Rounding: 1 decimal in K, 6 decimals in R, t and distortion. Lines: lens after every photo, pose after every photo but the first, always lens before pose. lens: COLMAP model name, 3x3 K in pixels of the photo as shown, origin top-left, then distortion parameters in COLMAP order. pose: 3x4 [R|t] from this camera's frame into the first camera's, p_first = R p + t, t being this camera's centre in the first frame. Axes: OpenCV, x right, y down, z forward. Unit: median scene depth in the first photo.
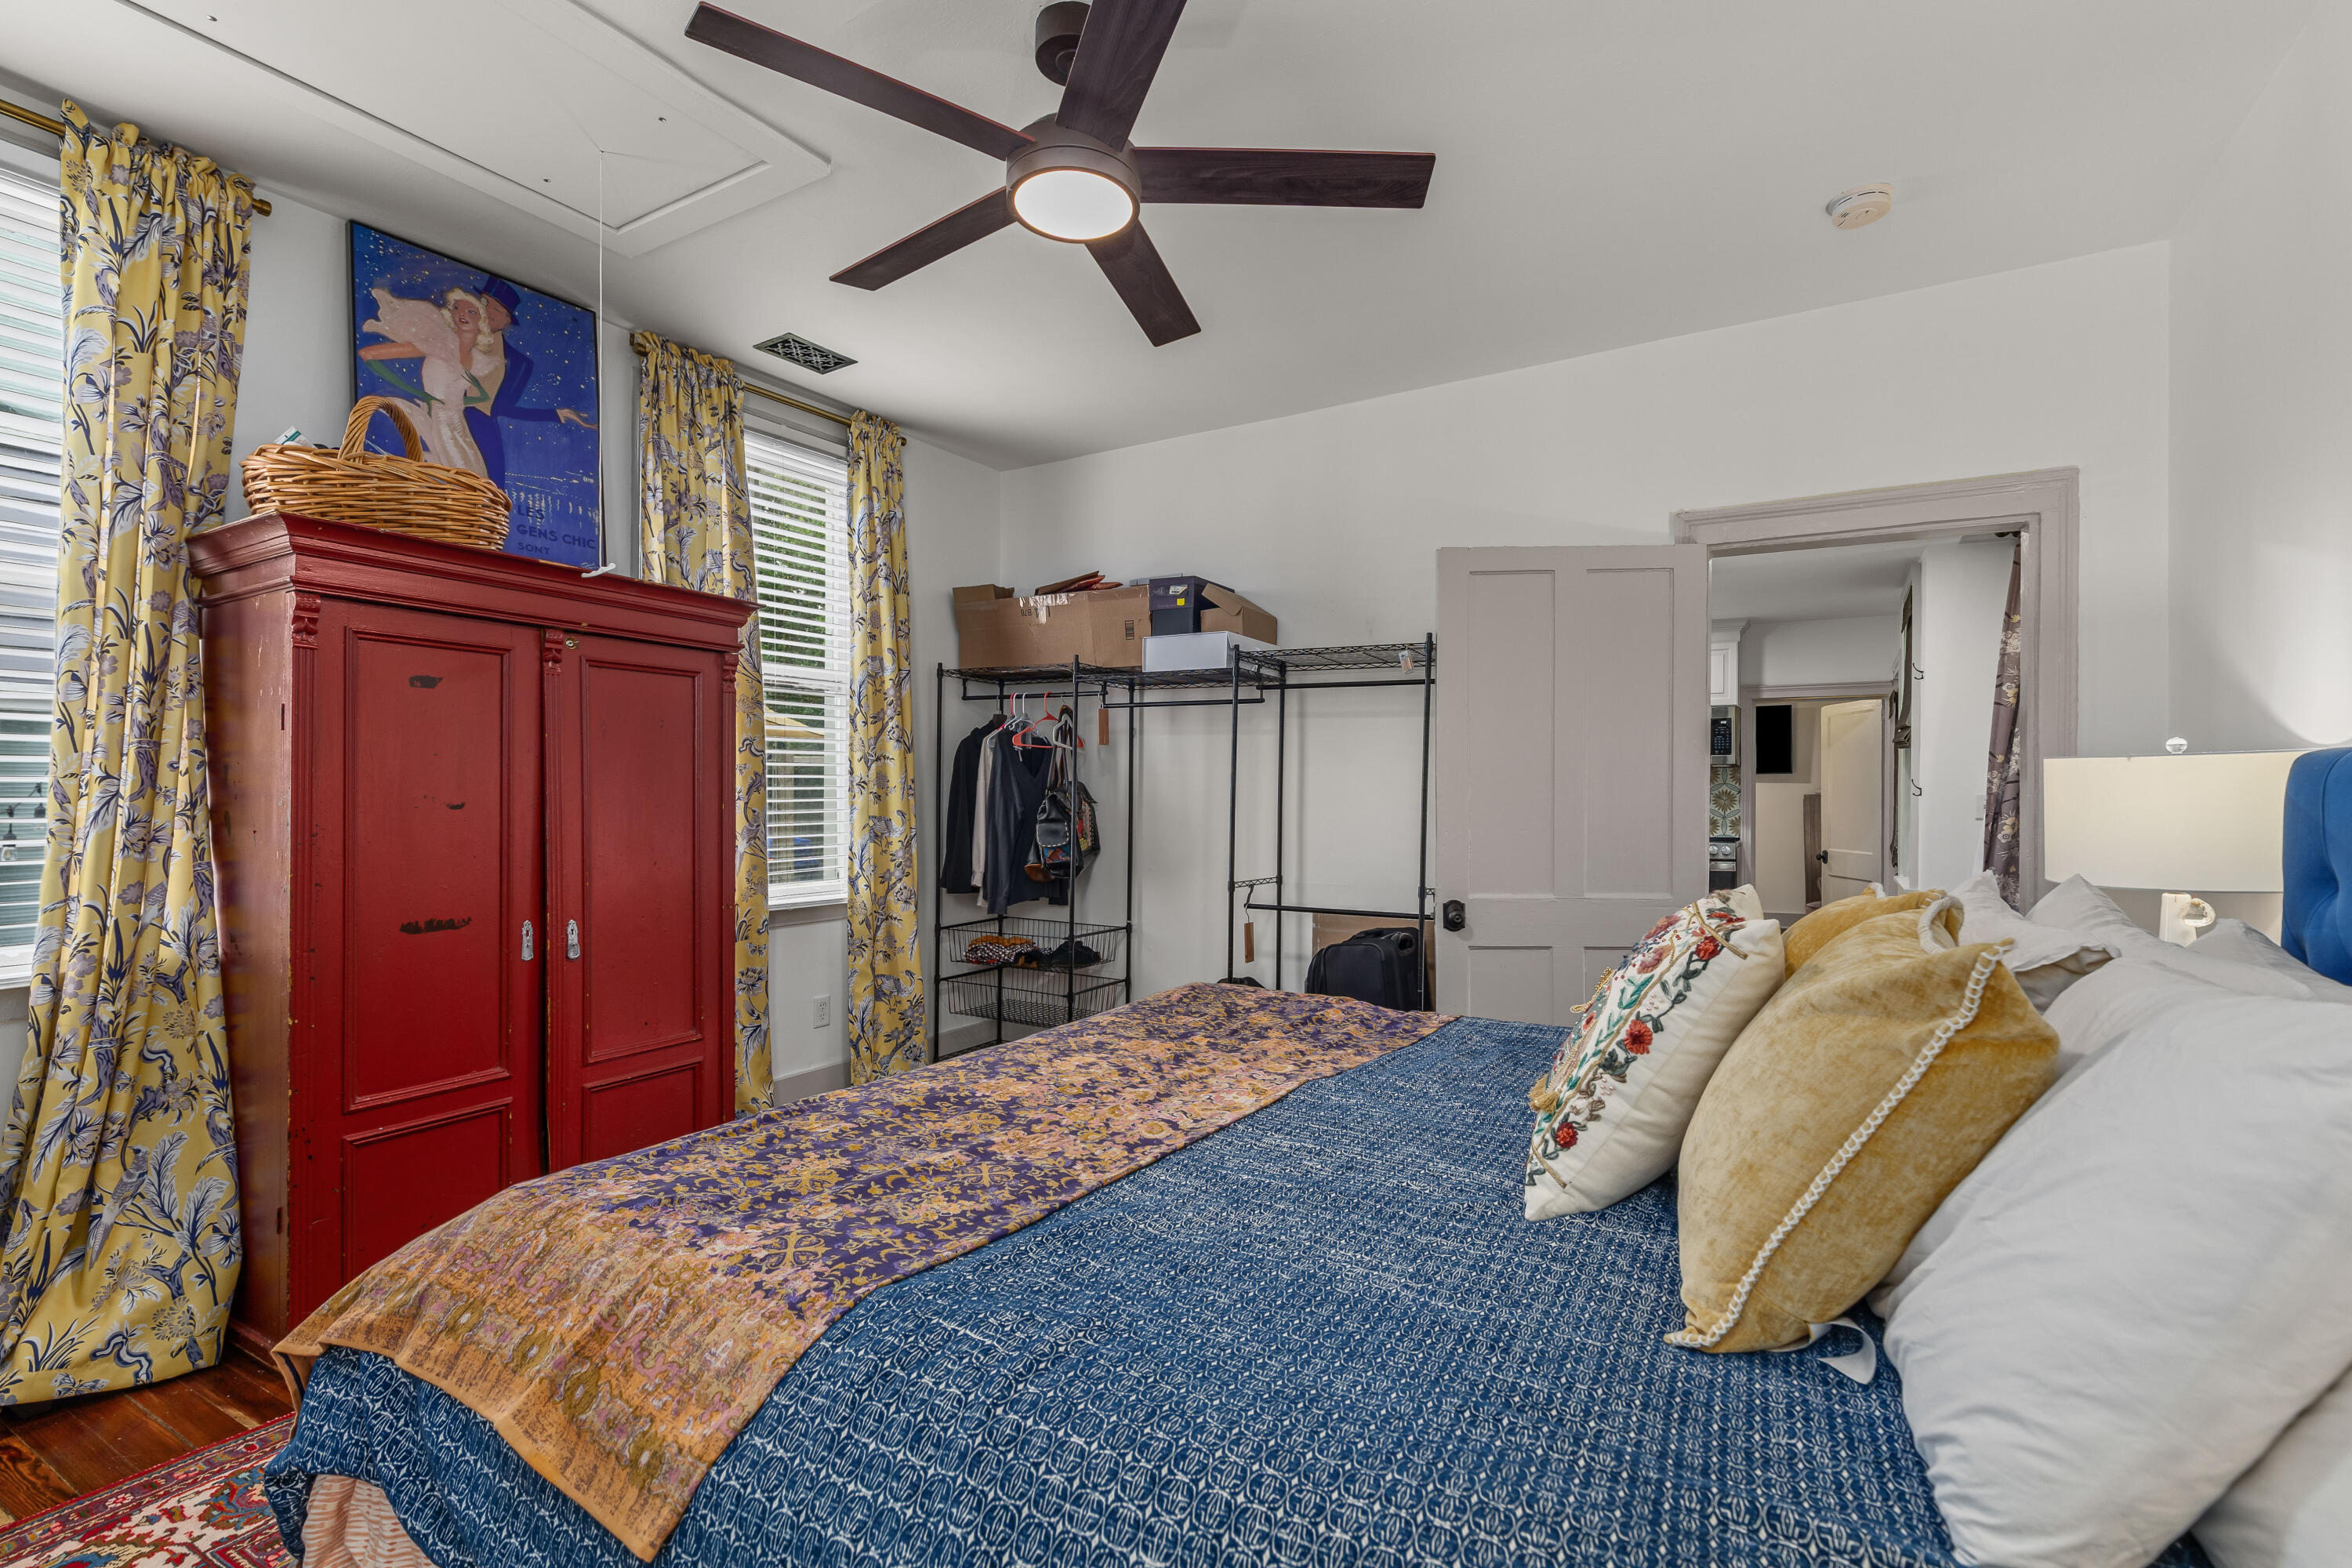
lens RADIAL K [[1053.0, 0, 1182.4], [0, 1053.0, 795.3], [0, 0, 1]] dist [0.005365, -0.001456]
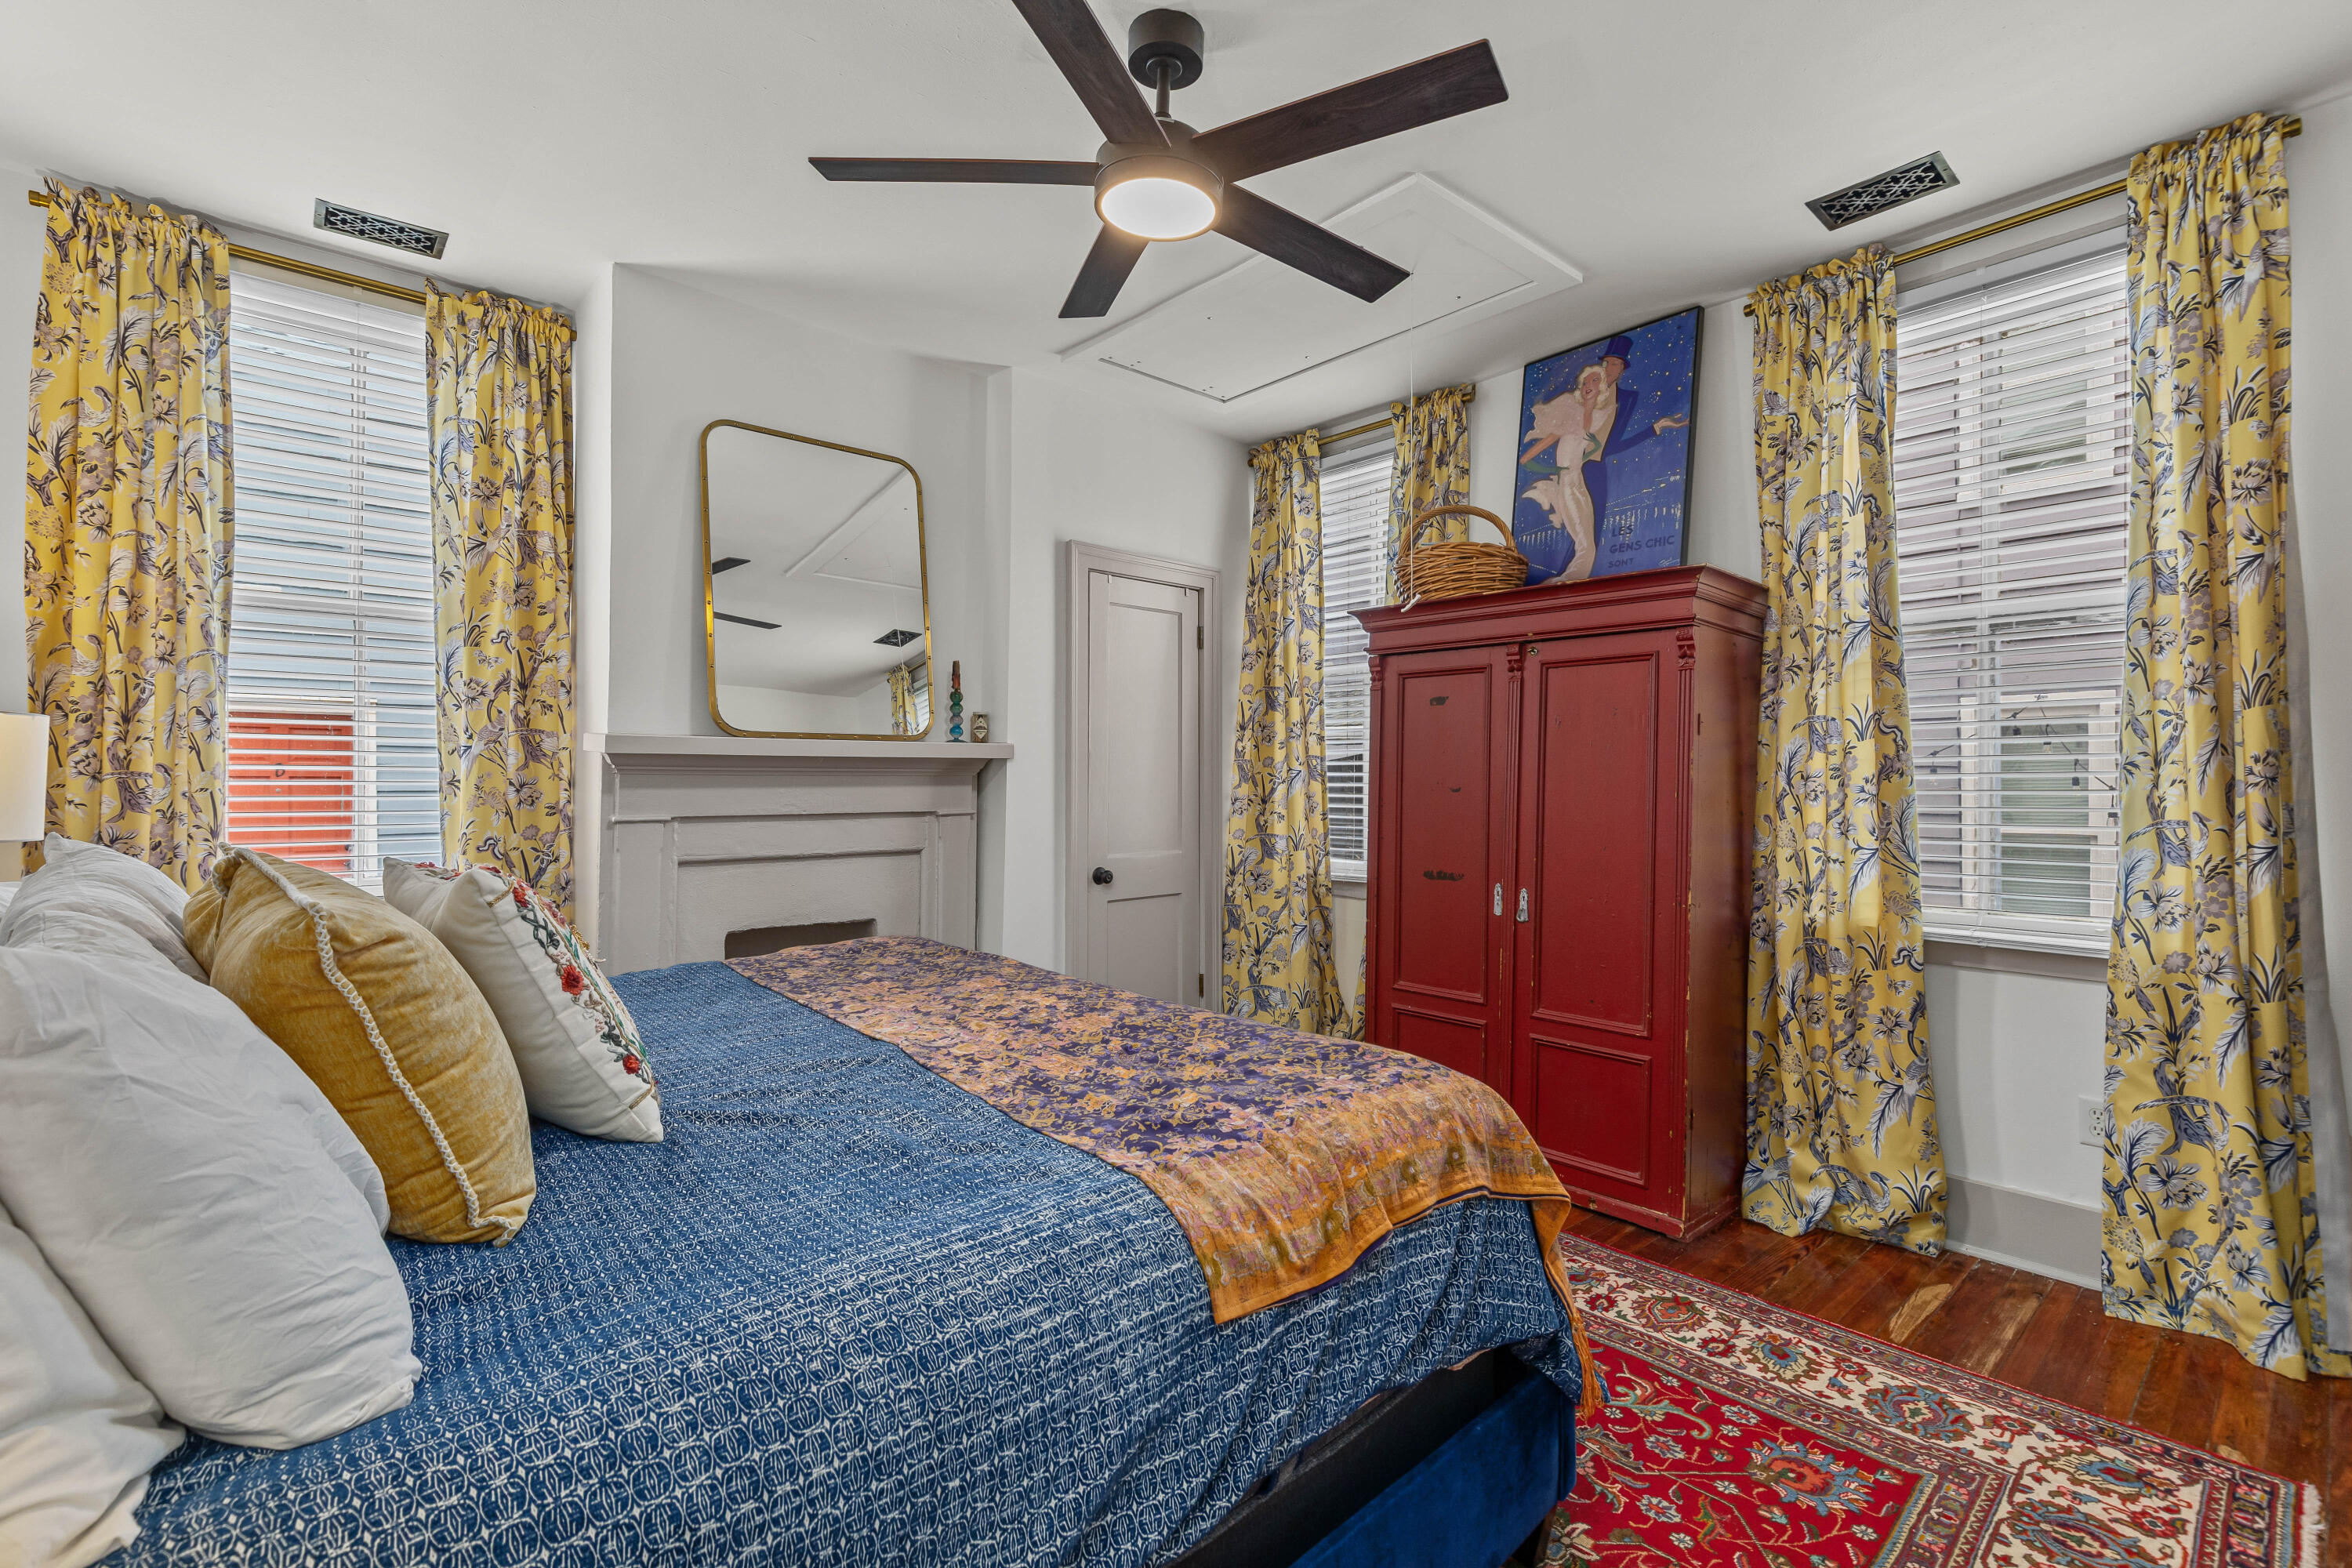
lens RADIAL K [[1053.0, 0, 1191.9], [0, 1053.0, 779.1], [0, 0, 1]] dist [0.005365, -0.001456]
pose [[-0.281075, -0.006493, -0.959664, 0.613831], [-0.008479, 0.999955, -0.004282, 0.004130], [0.959648, 0.006933, -0.281117, 0.923156]]
